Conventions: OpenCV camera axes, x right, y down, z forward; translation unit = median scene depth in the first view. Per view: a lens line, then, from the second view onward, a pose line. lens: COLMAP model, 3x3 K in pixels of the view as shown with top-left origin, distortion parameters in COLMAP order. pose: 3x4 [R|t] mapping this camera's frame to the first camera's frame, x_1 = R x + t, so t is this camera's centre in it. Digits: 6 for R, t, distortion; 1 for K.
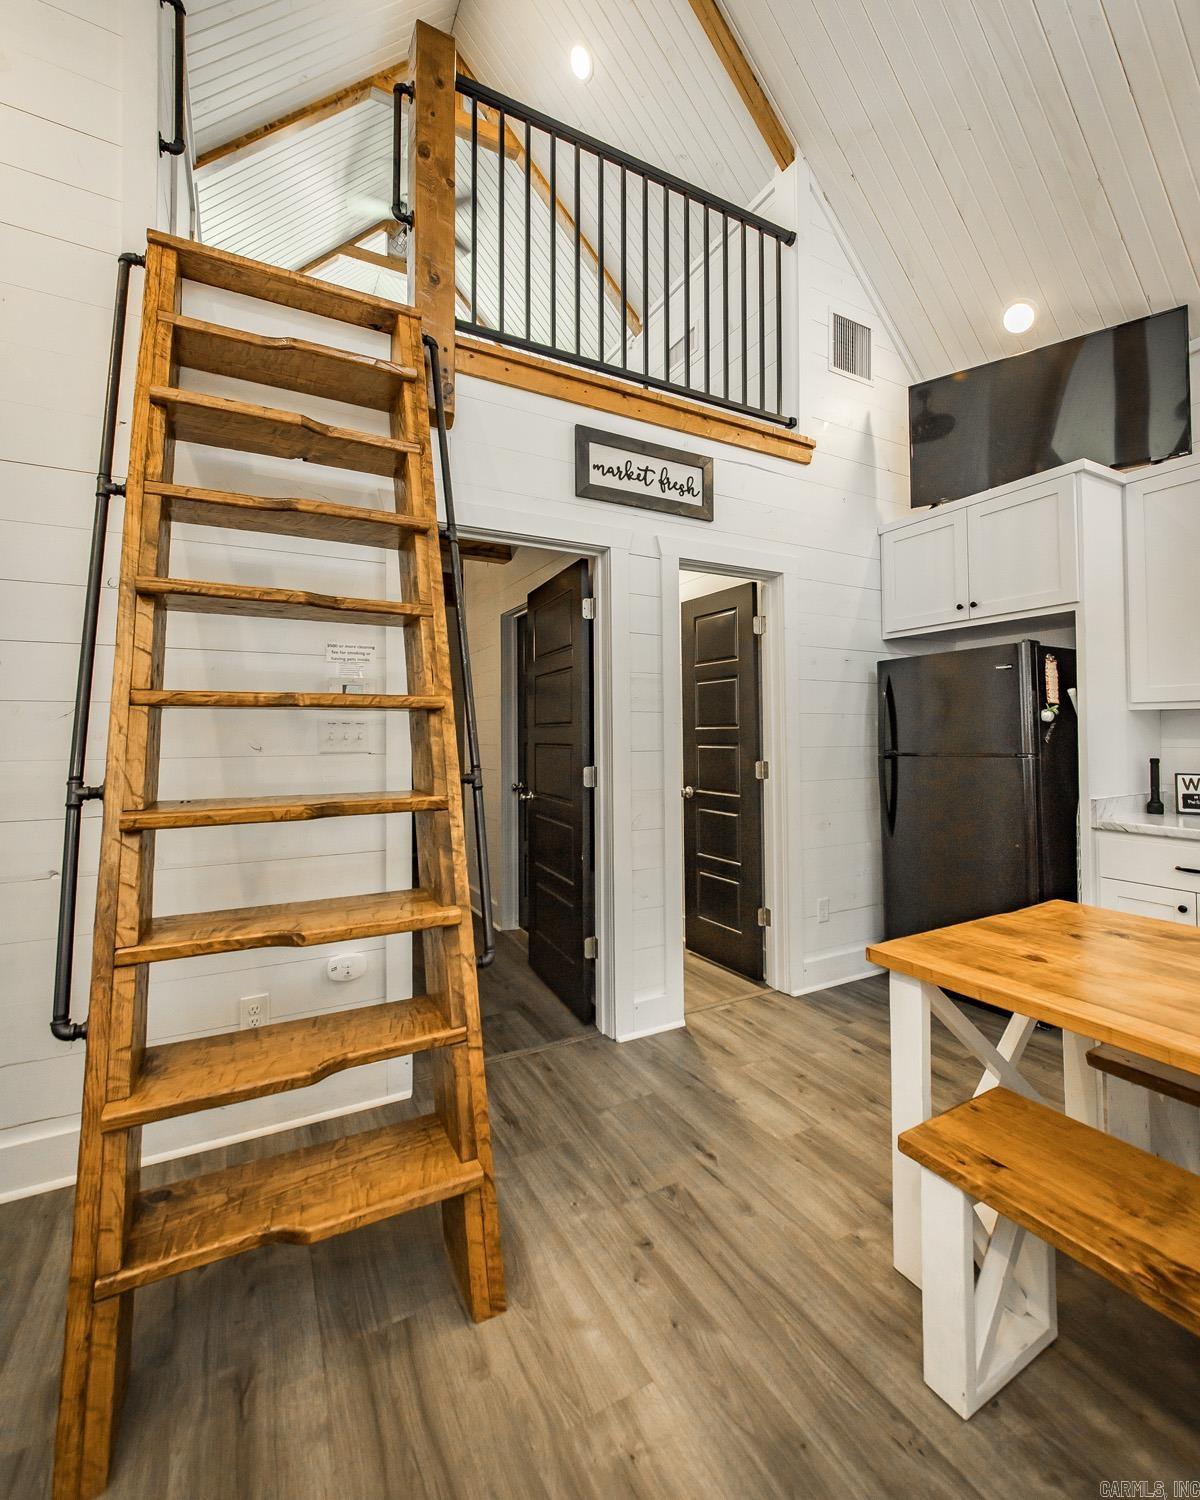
lens RADIAL K [[657.4, 0, 604.3], [0, 657.4, 714.4], [0, 0, 1]] dist [-0.002486, 0.003704]
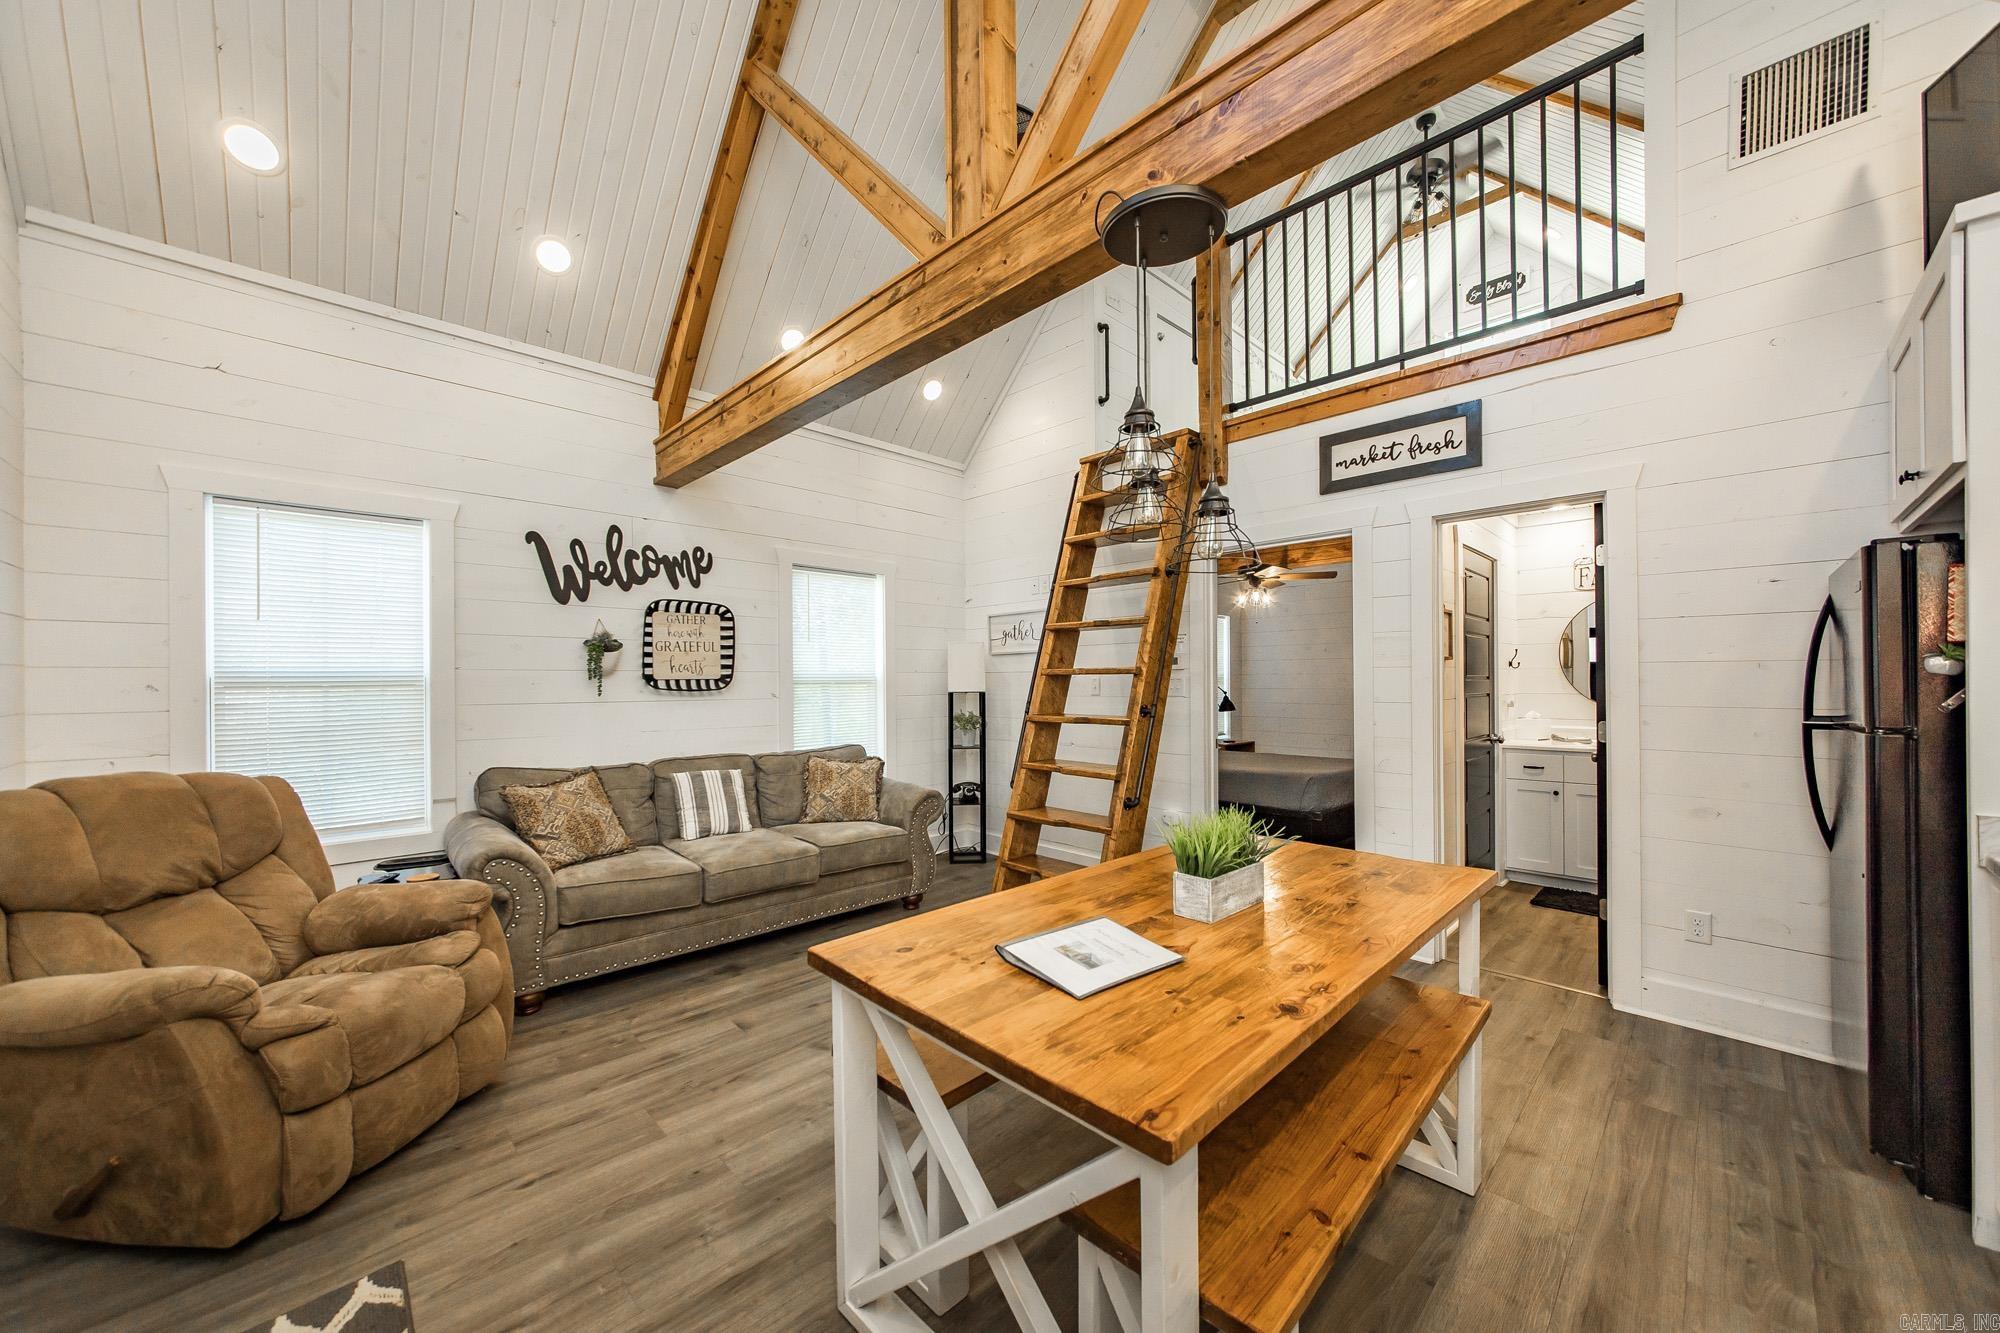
lens RADIAL K [[727.9, 0, 1006.2], [0, 727.9, 678.3], [0, 0, 1]] dist [-0.007687, 0.000912]
pose [[0.265206, 0.005946, -0.964173, 1.063097], [0.031964, 0.999377, 0.014955, -0.024044], [0.963662, -0.034785, 0.264851, 0.047253]]
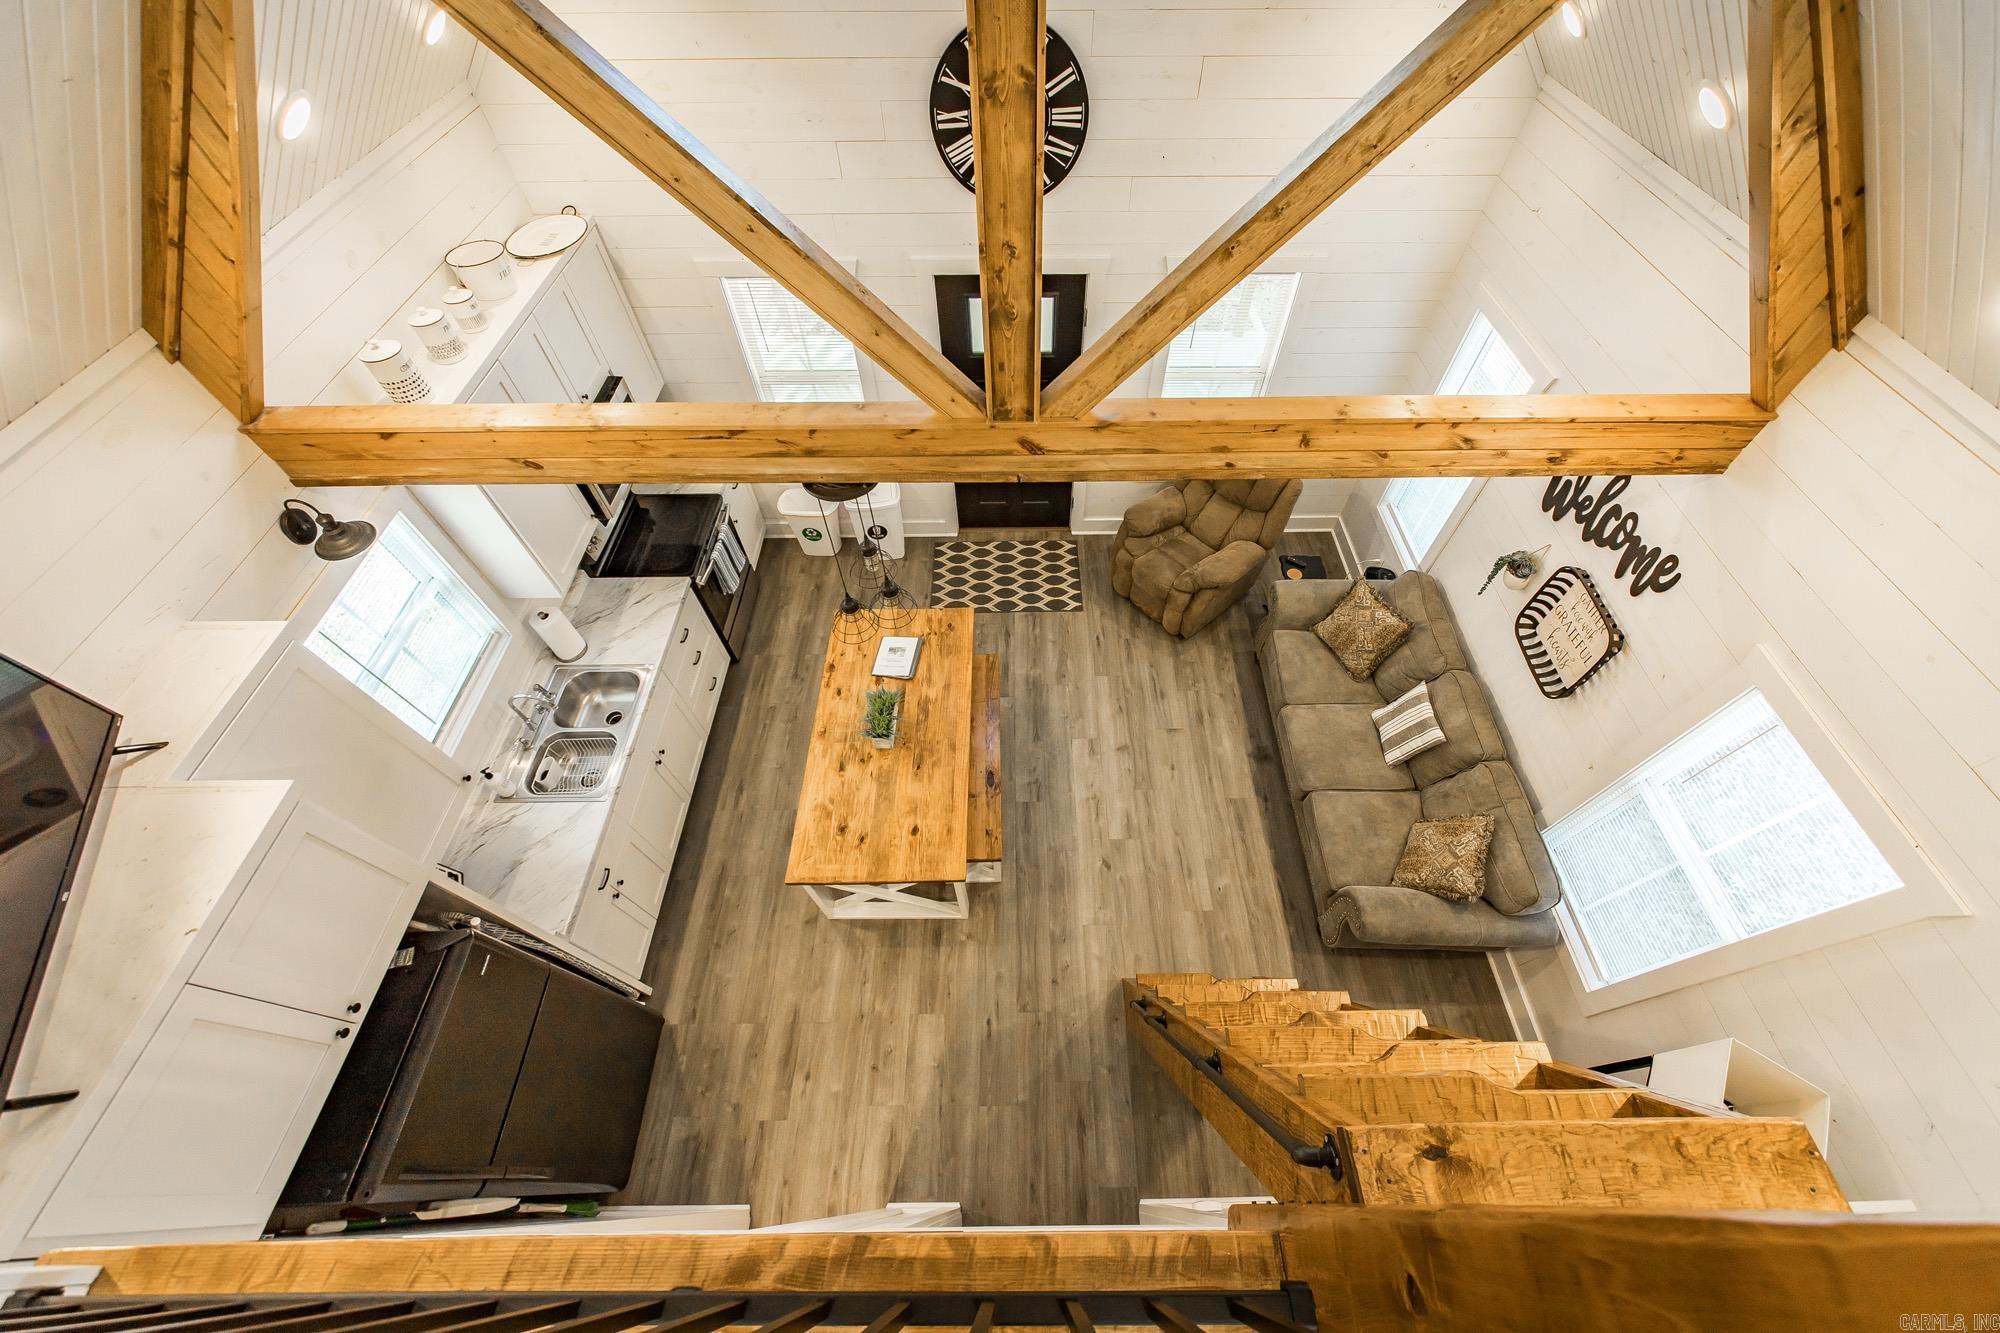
lens RADIAL K [[727.9, 0, 1025.6], [0, 727.9, 683.1], [0, 0, 1]] dist [-0.007687, 0.000912]
pose [[-0.877824, -0.384996, 0.284962, -0.060163], [-0.000259, 0.595312, 0.803495, -0.963582], [-0.478984, 0.705253, -0.522678, 0.898279]]
